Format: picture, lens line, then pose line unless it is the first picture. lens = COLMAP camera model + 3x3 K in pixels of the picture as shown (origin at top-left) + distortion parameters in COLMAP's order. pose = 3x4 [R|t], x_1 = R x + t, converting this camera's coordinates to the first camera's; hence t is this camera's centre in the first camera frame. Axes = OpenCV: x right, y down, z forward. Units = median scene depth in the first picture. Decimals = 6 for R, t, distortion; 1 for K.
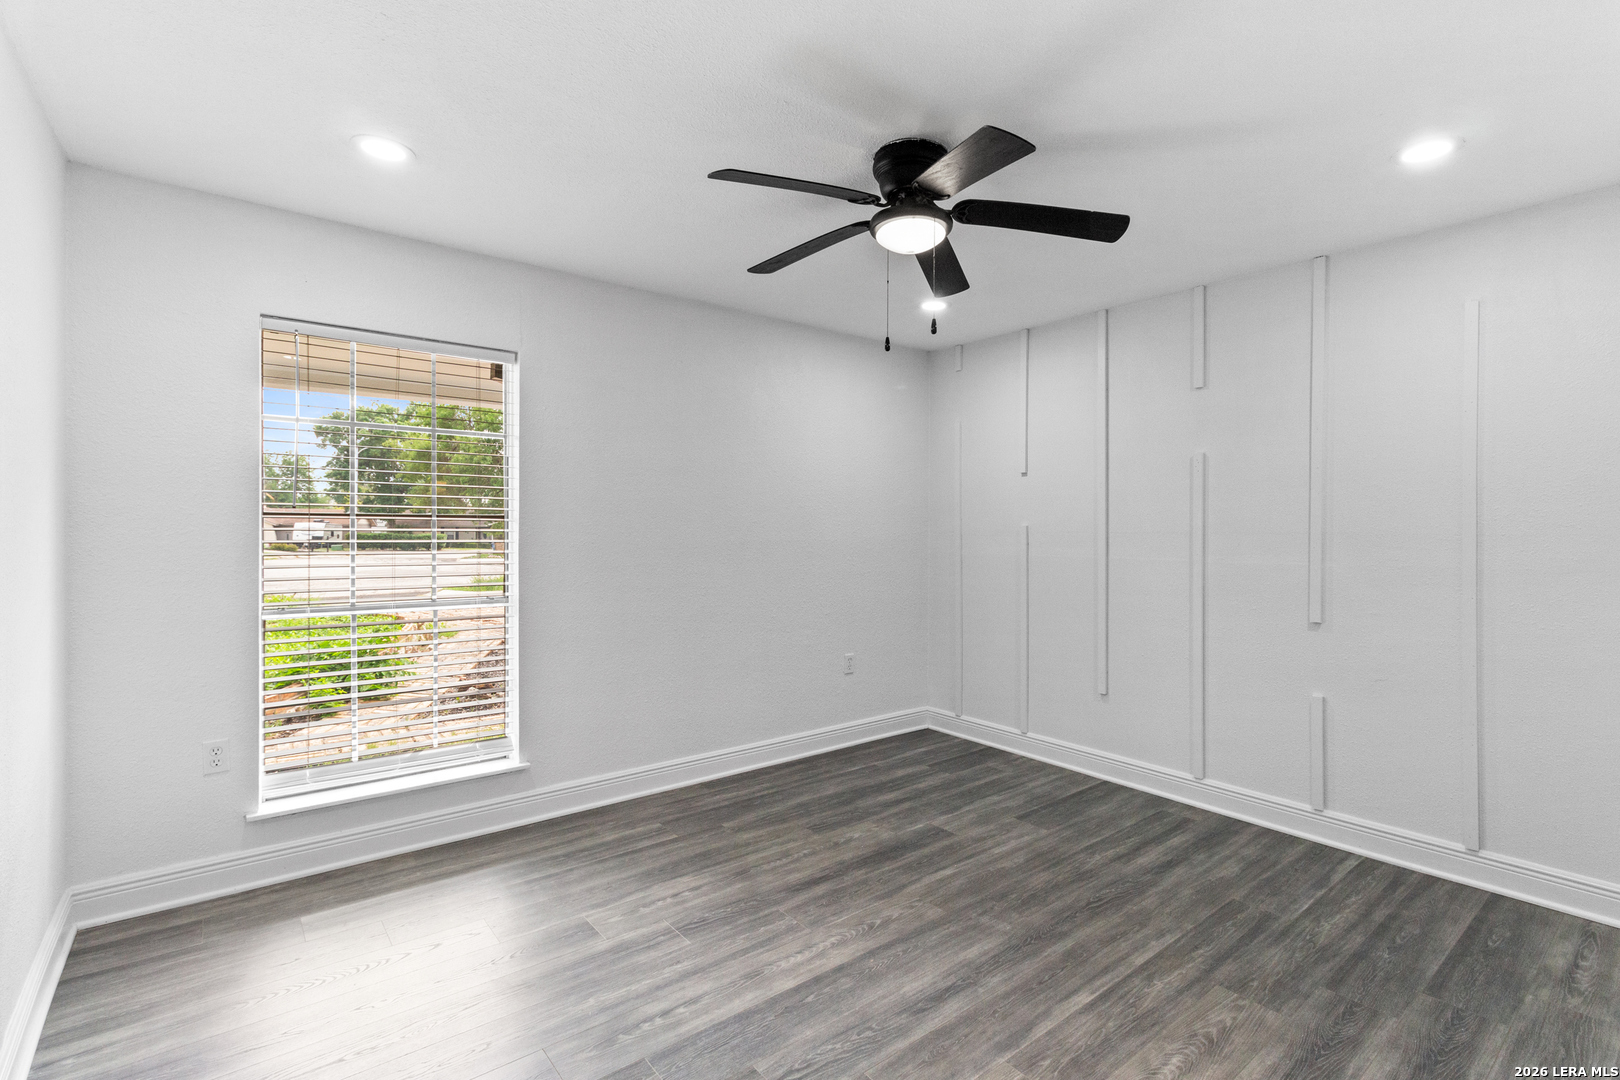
lens RADIAL K [[745.7, 0, 806.9], [0, 745.7, 528.4], [0, 0, 1]] dist [0.000228, -0.000742]
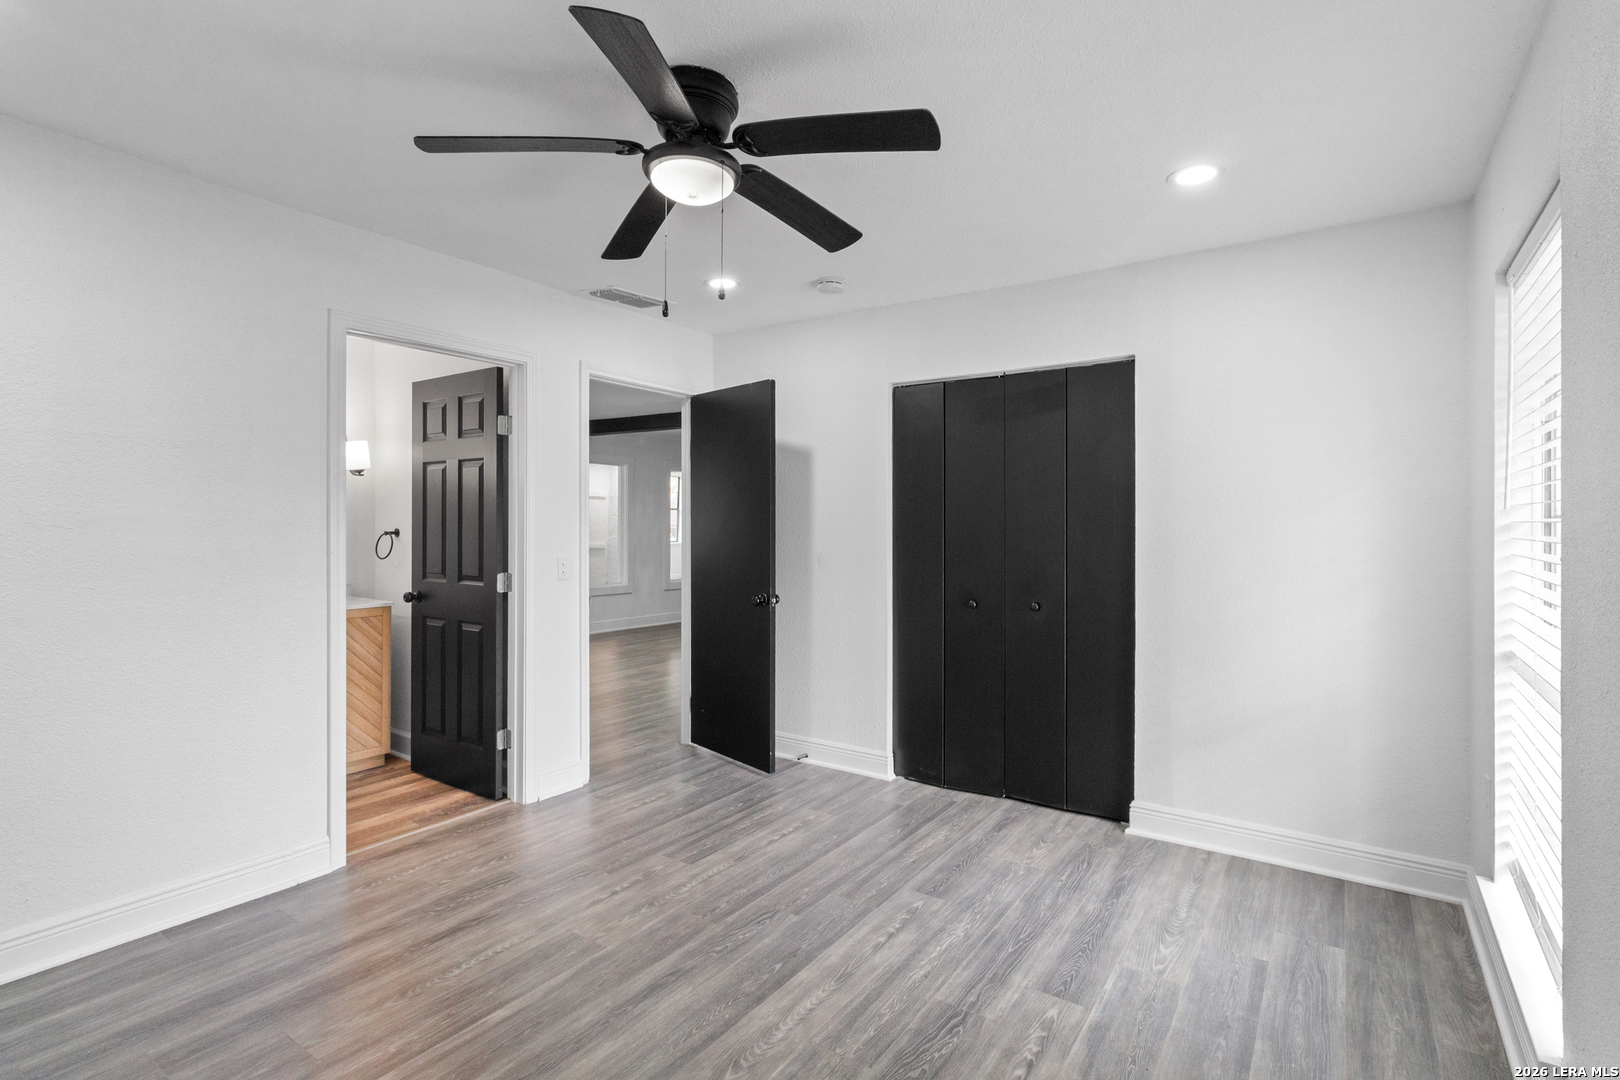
lens RADIAL K [[745.7, 0, 804.7], [0, 745.7, 538.4], [0, 0, 1]] dist [0.000228, -0.000742]
pose [[-0.956067, -0.006792, -0.293068, 0.271475], [-0.010683, 0.999875, 0.011679, 0.009226], [0.292952, 0.014297, -0.956020, 1.937185]]
